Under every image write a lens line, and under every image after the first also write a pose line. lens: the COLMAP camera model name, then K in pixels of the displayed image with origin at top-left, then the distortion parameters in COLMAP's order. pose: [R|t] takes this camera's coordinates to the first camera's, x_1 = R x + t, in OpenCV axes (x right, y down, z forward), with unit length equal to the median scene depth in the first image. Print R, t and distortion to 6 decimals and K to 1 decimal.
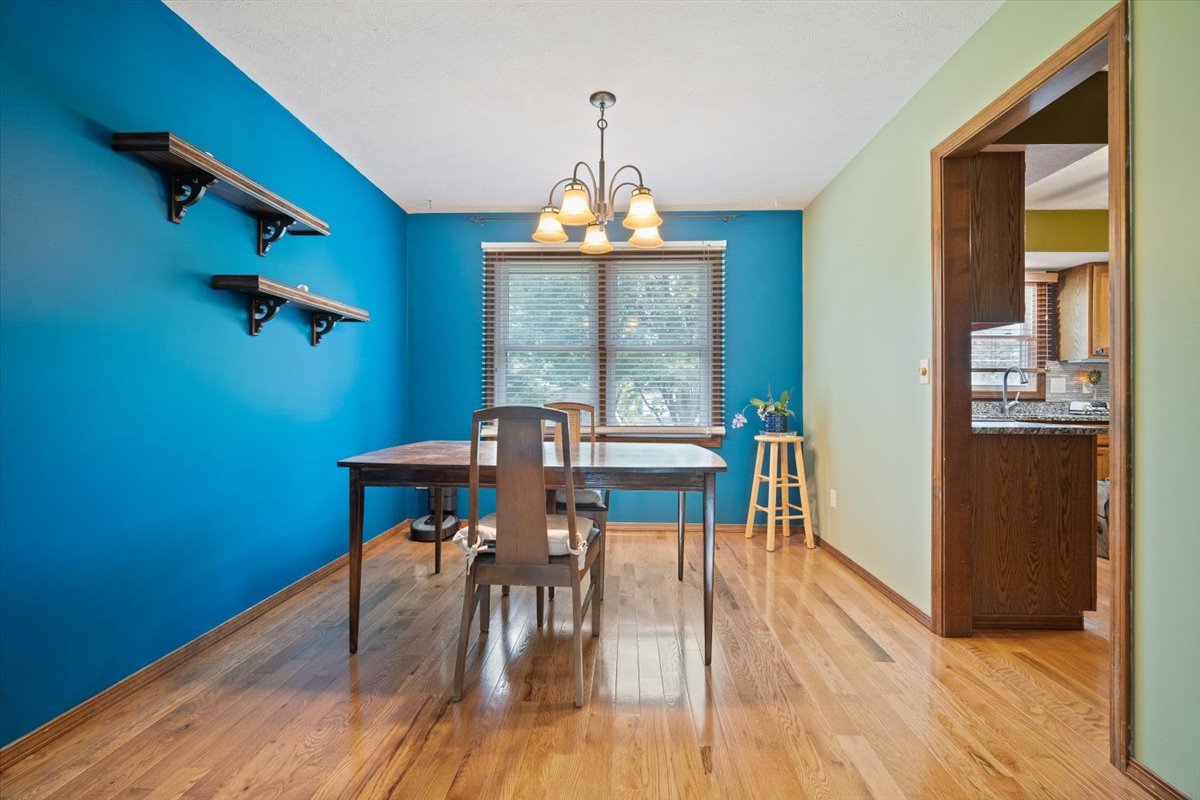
lens RADIAL K [[526.6, 0, 600.0], [0, 526.6, 400.0], [0, 0, 1]] dist [-0.002375, -0.000223]
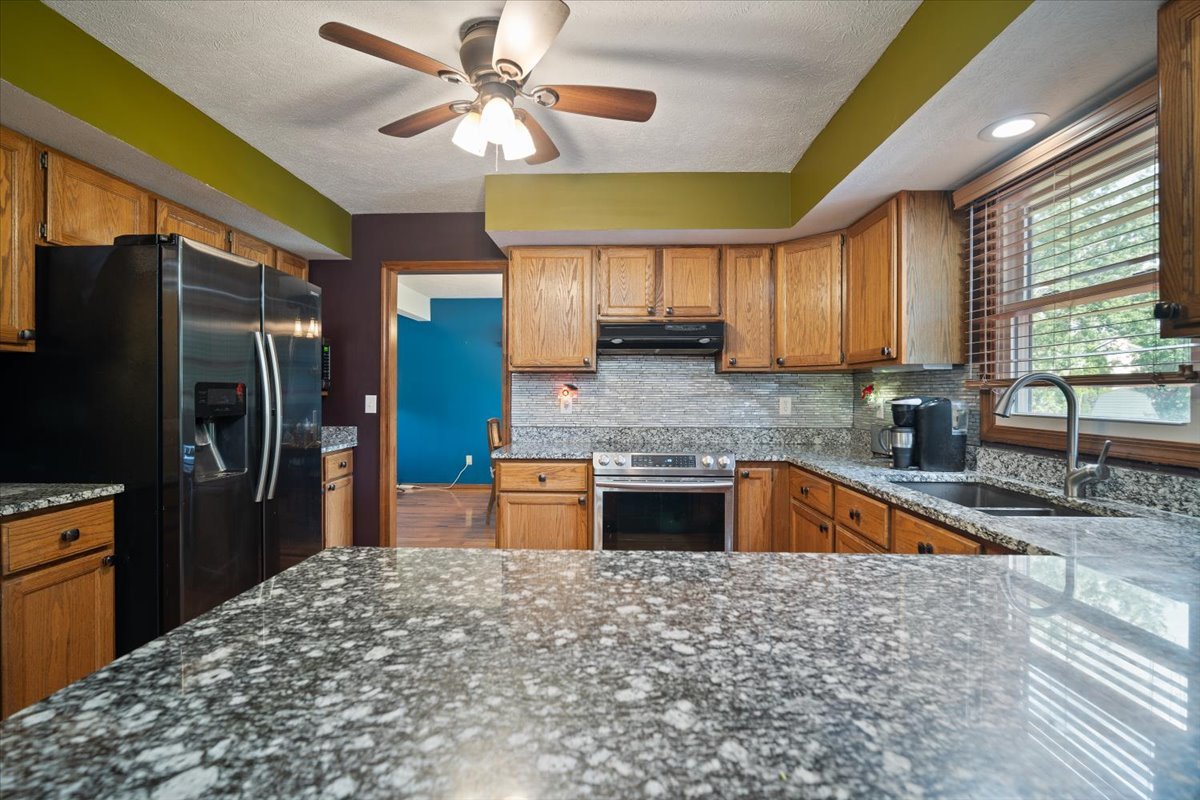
lens RADIAL K [[526.6, 0, 600.0], [0, 526.6, 400.0], [0, 0, 1]] dist [-0.002375, -0.000223]
pose [[0.014551, 0.007347, -0.999867, 1.562783], [-0.004055, 0.999965, 0.007289, -0.059121], [0.999886, 0.003949, 0.014580, 0.885971]]
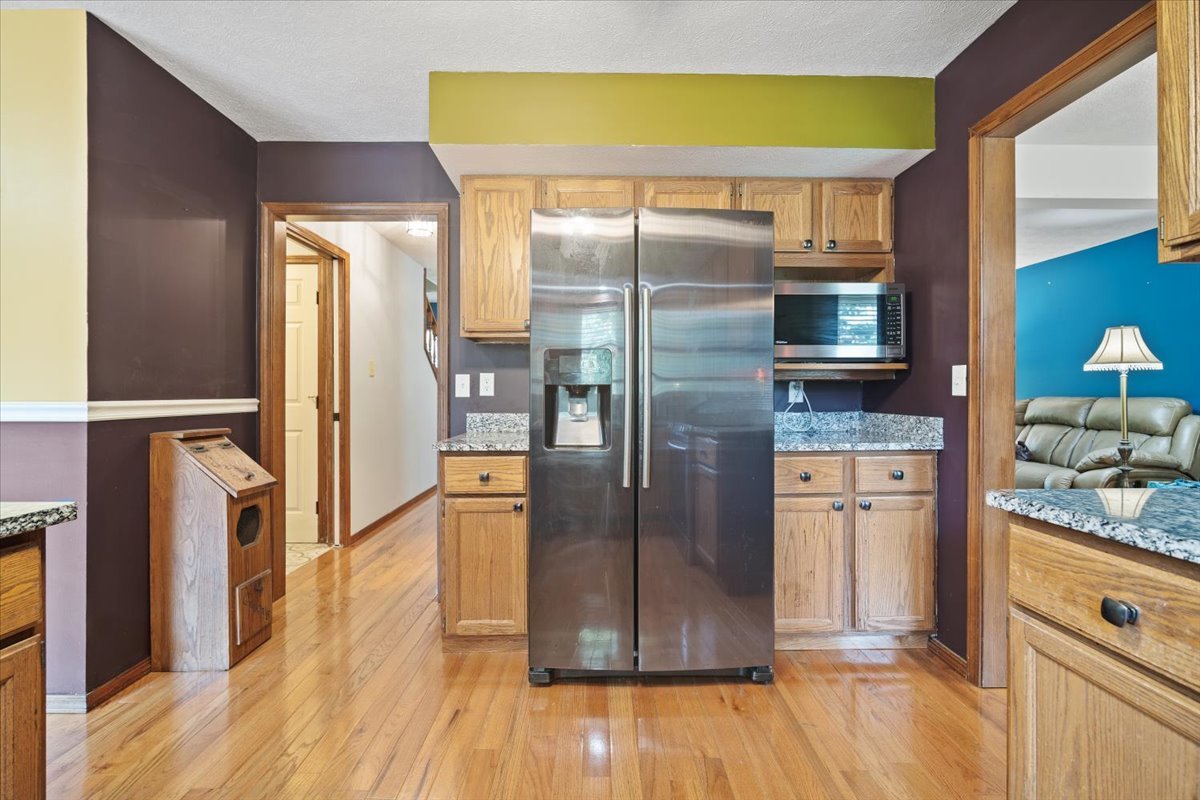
lens RADIAL K [[521.5, 0, 600.0], [0, 521.5, 400.0], [0, 0, 1]] dist [-0.001530, -0.000115]
pose [[-0.997924, -0.001753, -0.064374, 0.943239], [-0.002415, 0.999945, 0.010206, -0.023002], [0.064353, 0.010341, -0.997874, 1.028322]]
